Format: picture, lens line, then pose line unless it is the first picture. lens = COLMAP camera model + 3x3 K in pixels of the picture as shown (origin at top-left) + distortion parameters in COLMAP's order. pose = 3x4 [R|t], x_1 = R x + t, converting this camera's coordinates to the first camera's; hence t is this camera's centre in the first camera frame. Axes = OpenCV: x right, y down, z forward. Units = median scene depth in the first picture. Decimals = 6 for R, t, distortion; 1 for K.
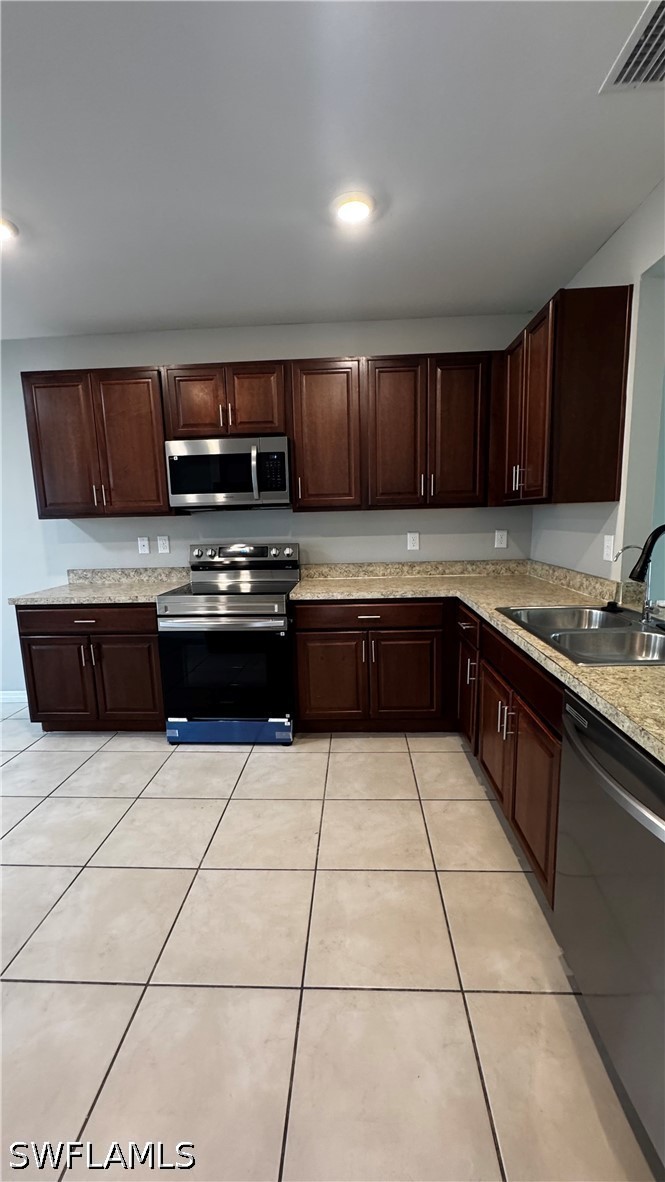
lens RADIAL K [[473.0, 0, 337.0], [0, 473.0, 593.3], [0, 0, 1]] dist [-0.003871, 0.000800]
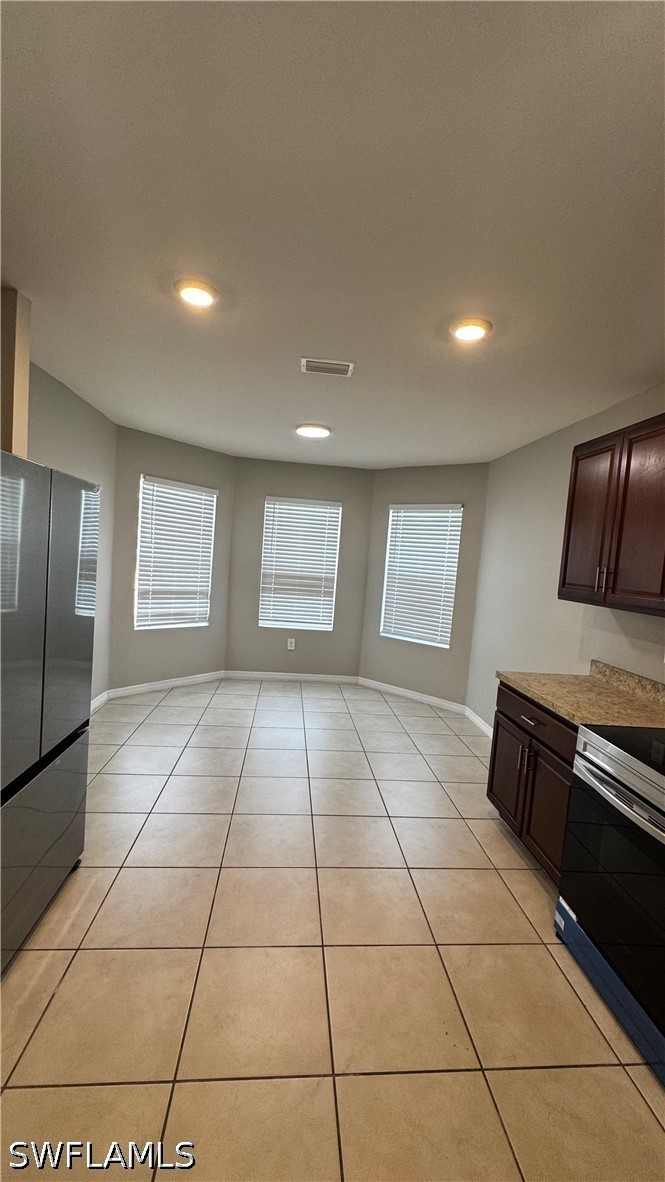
lens RADIAL K [[473.0, 0, 336.5], [0, 473.0, 588.2], [0, 0, 1]] dist [-0.003871, 0.000800]
pose [[0.134619, 0.107151, -0.985087, 0.245181], [-0.238291, 0.968463, 0.072779, -0.153839], [0.961819, 0.224940, 0.155907, 0.470858]]
